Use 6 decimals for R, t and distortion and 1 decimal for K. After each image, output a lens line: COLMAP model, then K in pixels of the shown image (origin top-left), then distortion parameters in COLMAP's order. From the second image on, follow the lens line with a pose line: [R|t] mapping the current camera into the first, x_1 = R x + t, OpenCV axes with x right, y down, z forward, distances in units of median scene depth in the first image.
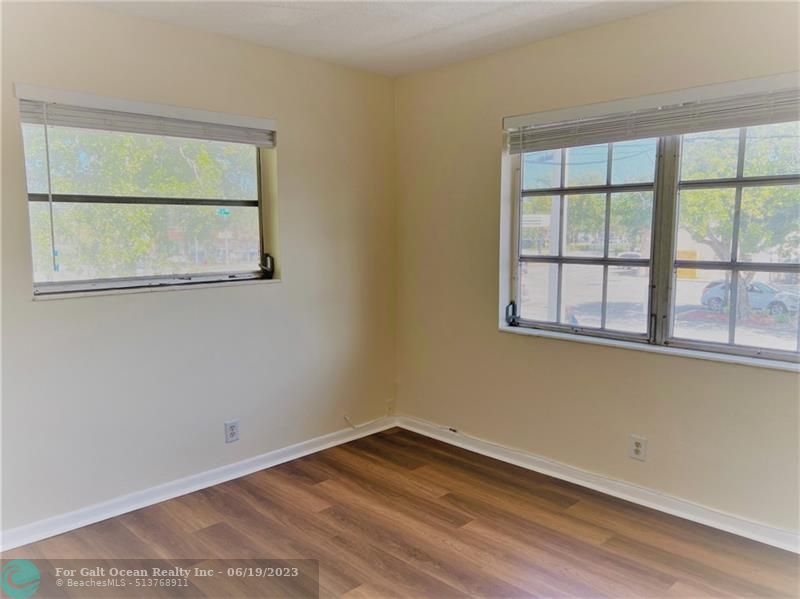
lens RADIAL K [[599.9, 0, 400.0], [0, 599.9, 299.5], [0, 0, 1]] dist [-0.002308, -0.005695]
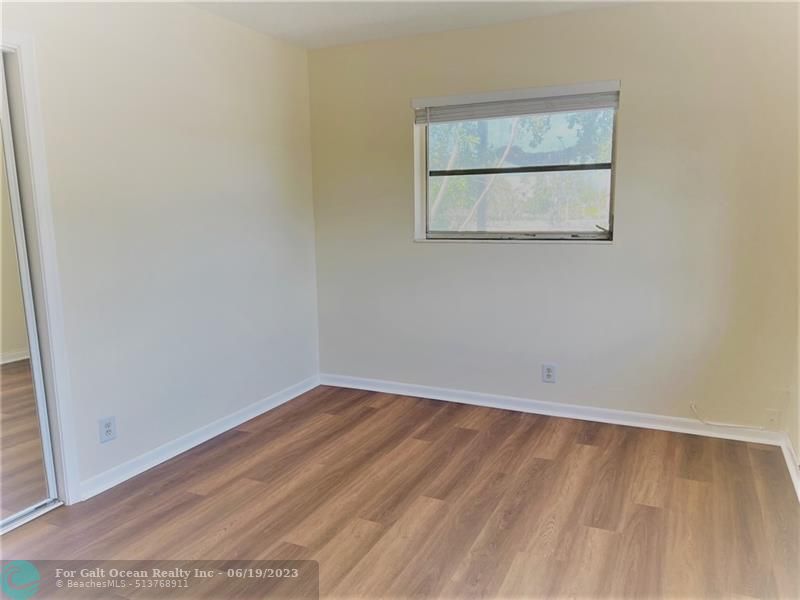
lens RADIAL K [[599.9, 0, 400.0], [0, 599.9, 300.0], [0, 0, 1]] dist [-0.002308, -0.005695]
pose [[0.354701, 0.159028, -0.921356, 0.656645], [-0.087566, 0.986748, 0.136604, -0.047248], [0.930870, 0.032226, 0.363926, 0.334248]]
